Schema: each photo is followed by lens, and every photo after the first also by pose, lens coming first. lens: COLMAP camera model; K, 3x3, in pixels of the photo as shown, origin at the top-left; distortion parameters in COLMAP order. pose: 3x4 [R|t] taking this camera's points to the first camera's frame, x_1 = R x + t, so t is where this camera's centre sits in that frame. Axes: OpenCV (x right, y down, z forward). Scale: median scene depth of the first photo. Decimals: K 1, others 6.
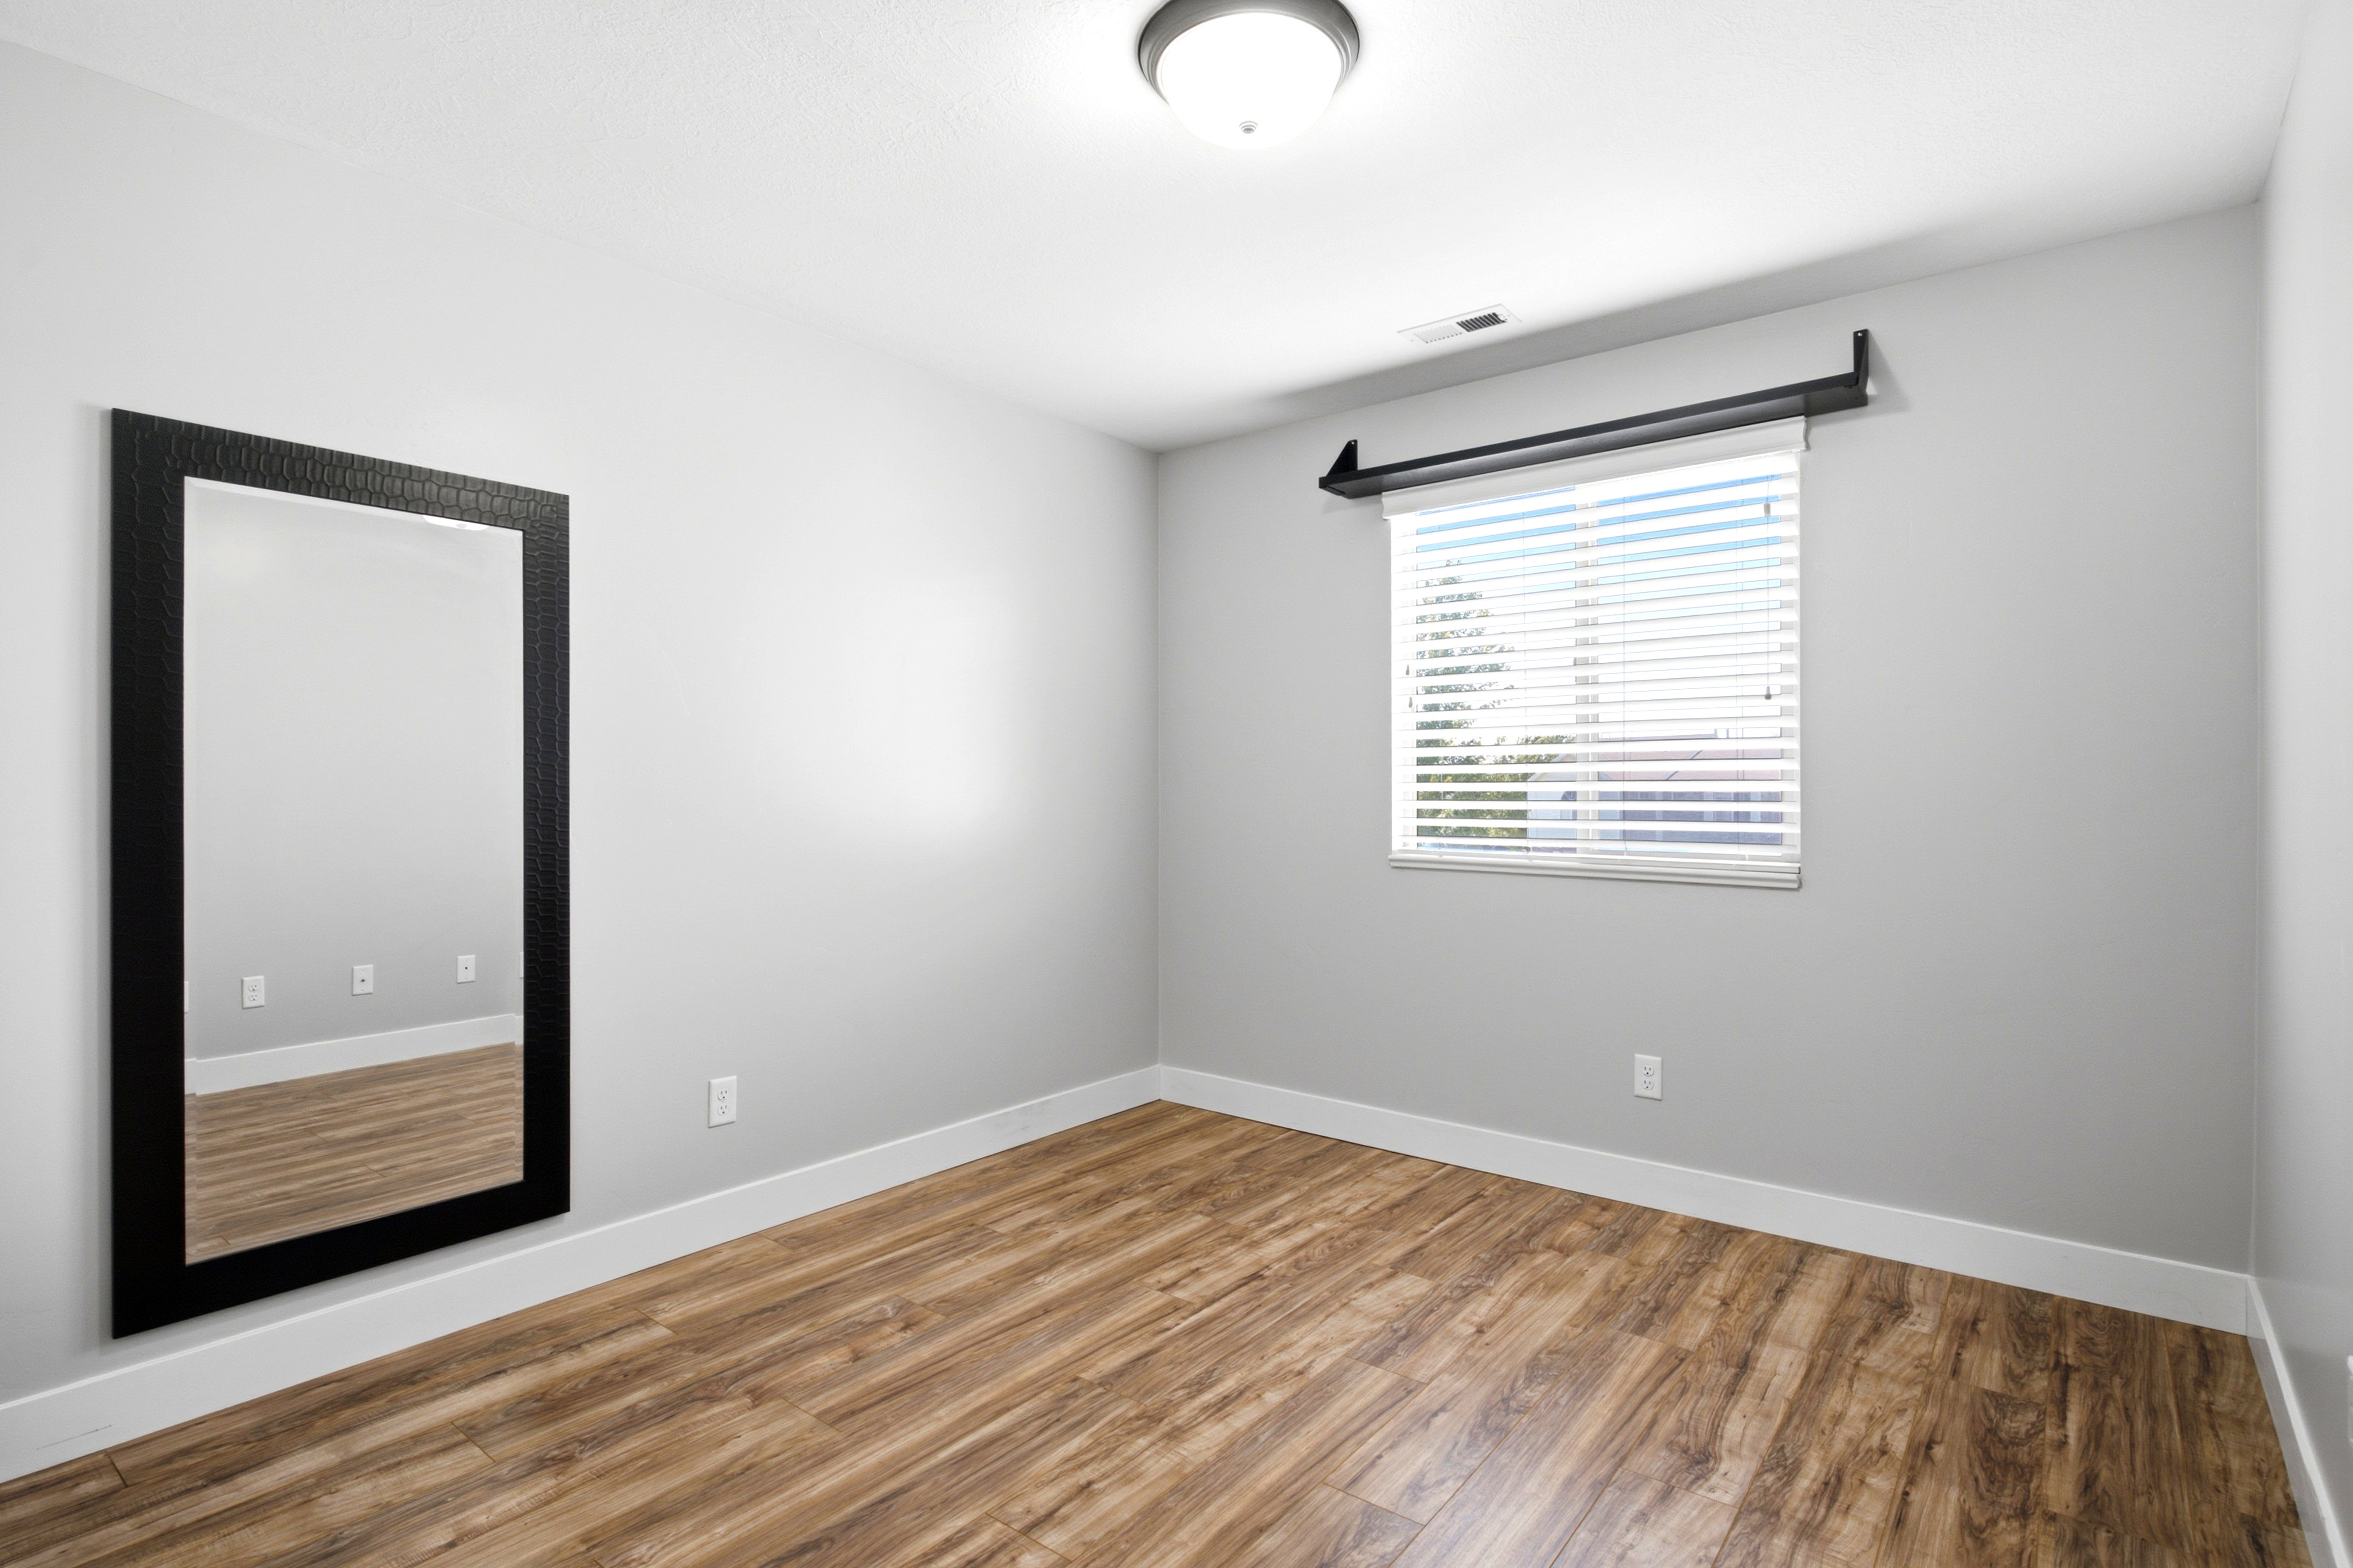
lens RADIAL K [[1141.9, 0, 1165.2], [0, 1141.9, 781.7], [0, 0, 1]] dist [0.001730, 0.000556]
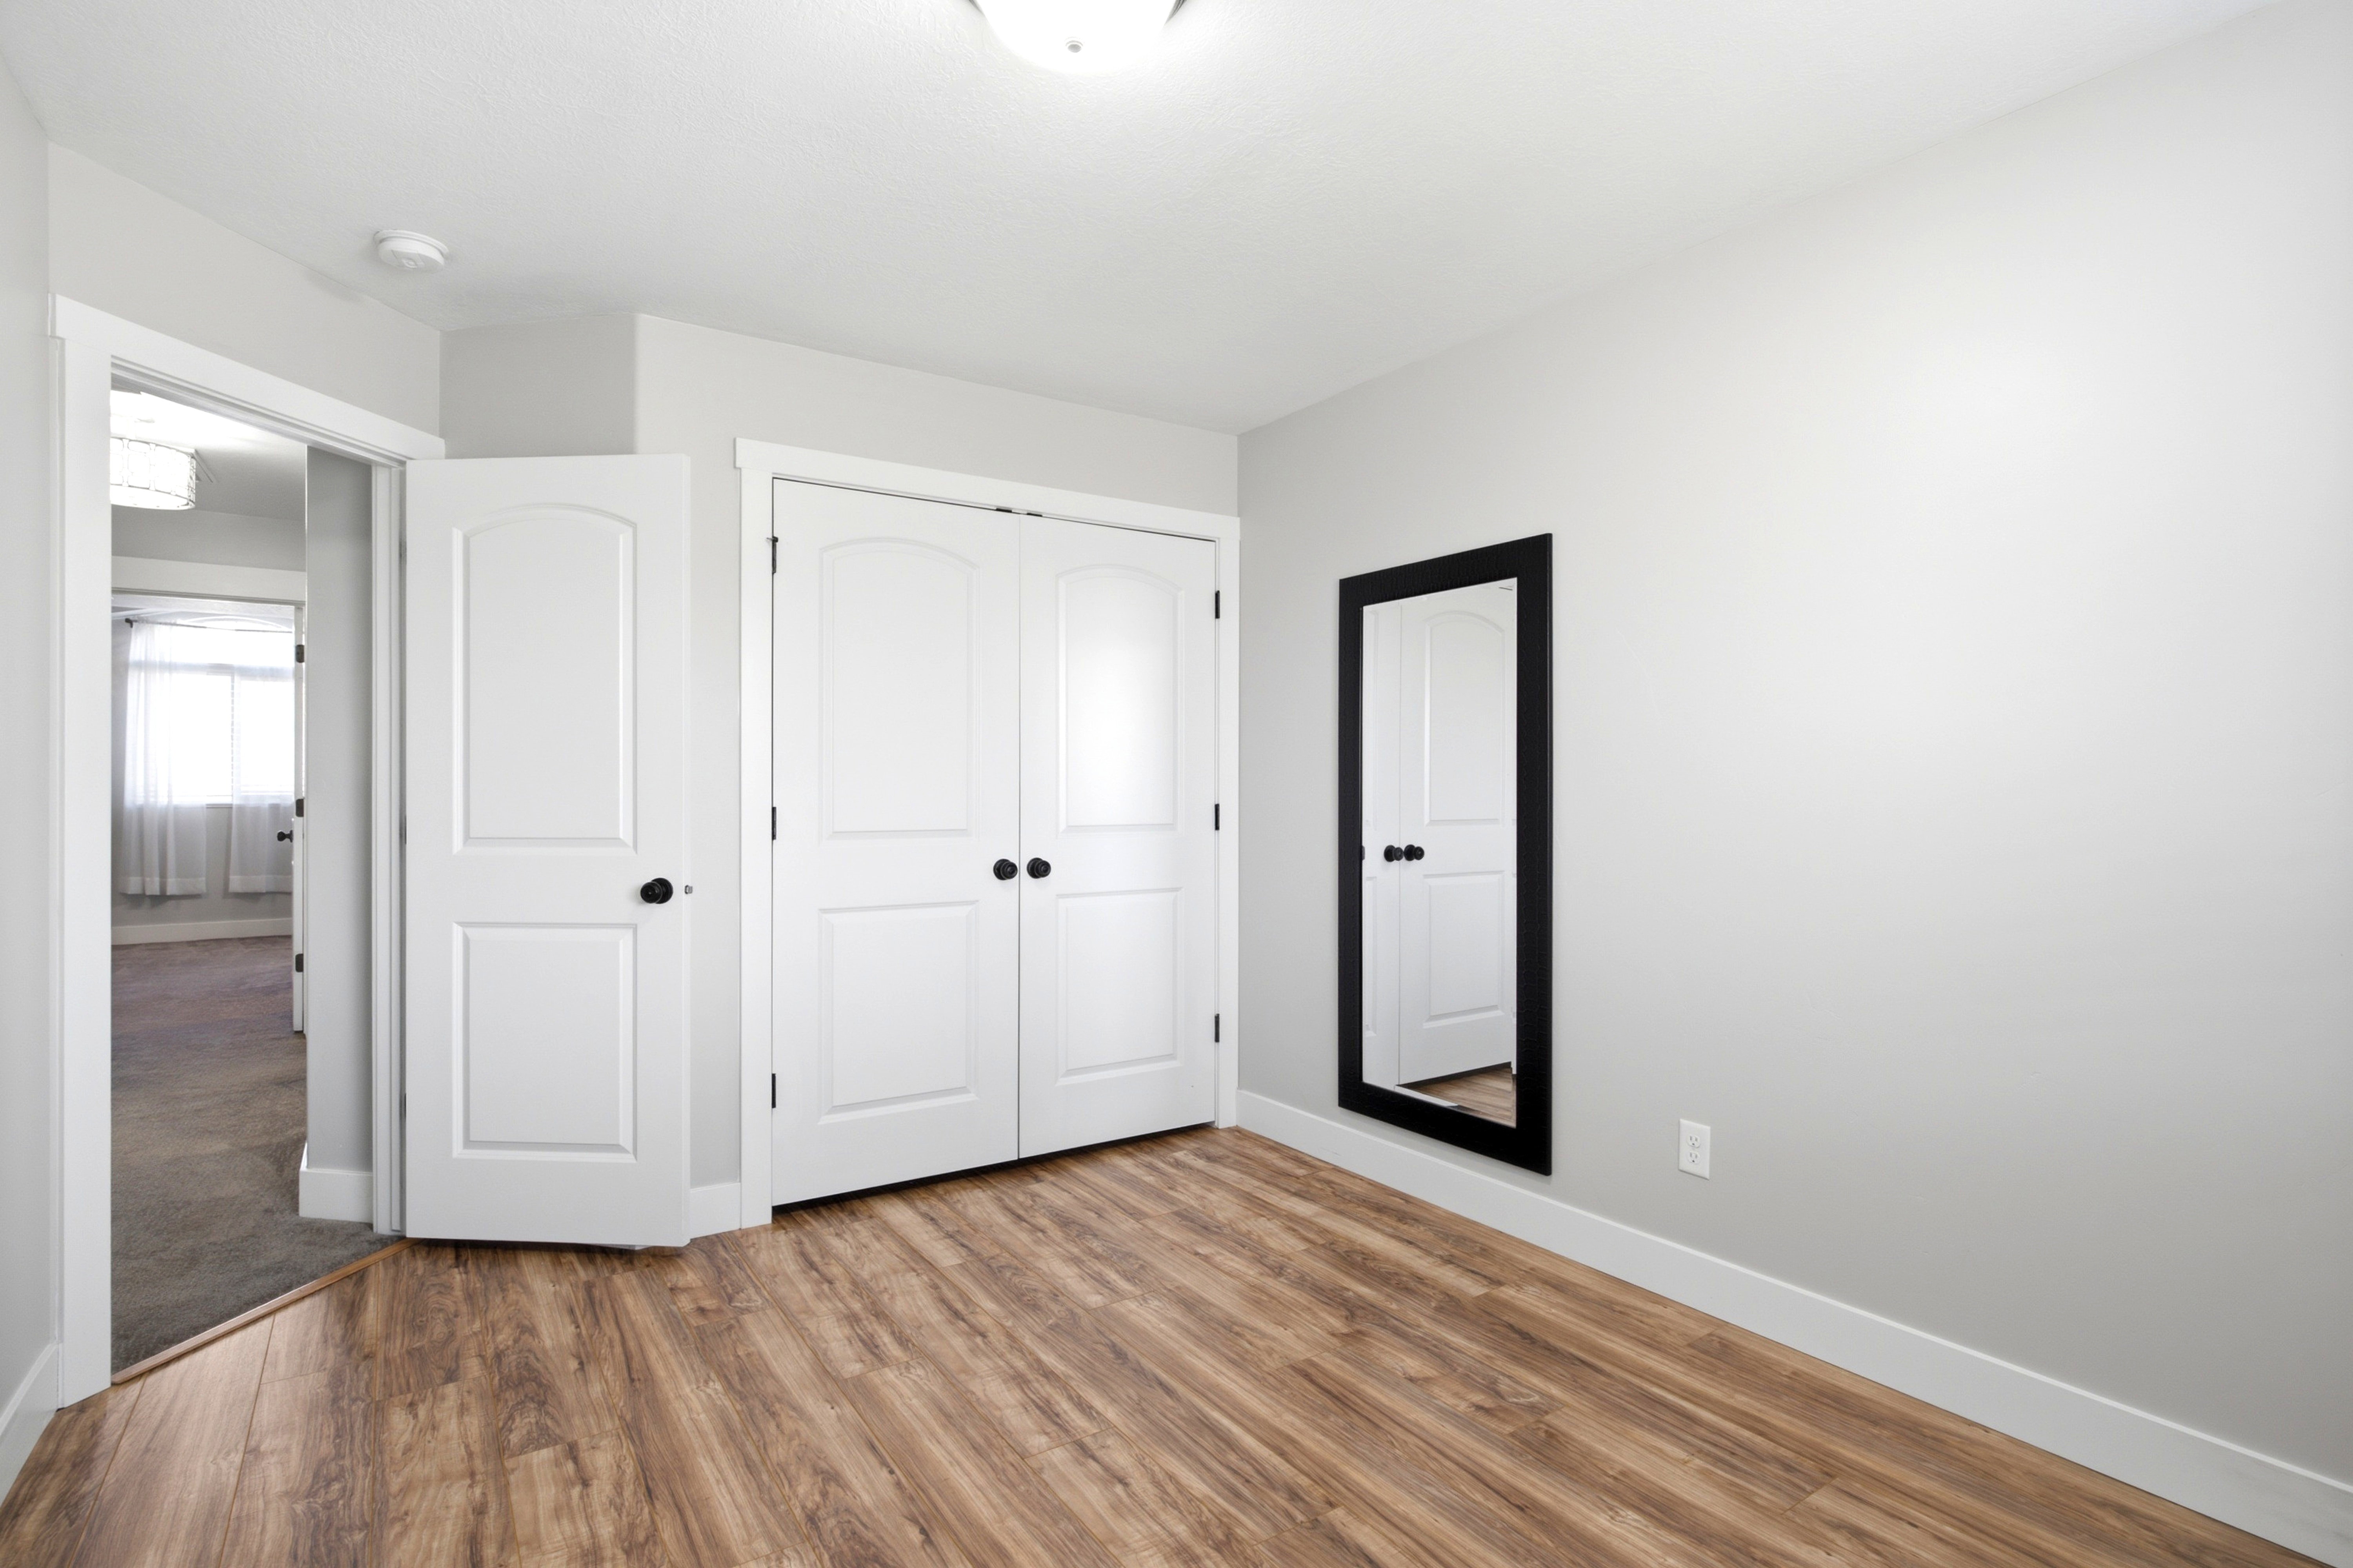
lens RADIAL K [[1141.8, 0, 1172.9], [0, 1141.8, 791.4], [0, 0, 1]] dist [0.001730, 0.000556]
pose [[-0.282592, 0.001988, -0.959238, 0.725432], [0.003915, 0.999992, 0.000919, -0.001456], [0.959232, -0.003496, -0.282598, 1.078285]]
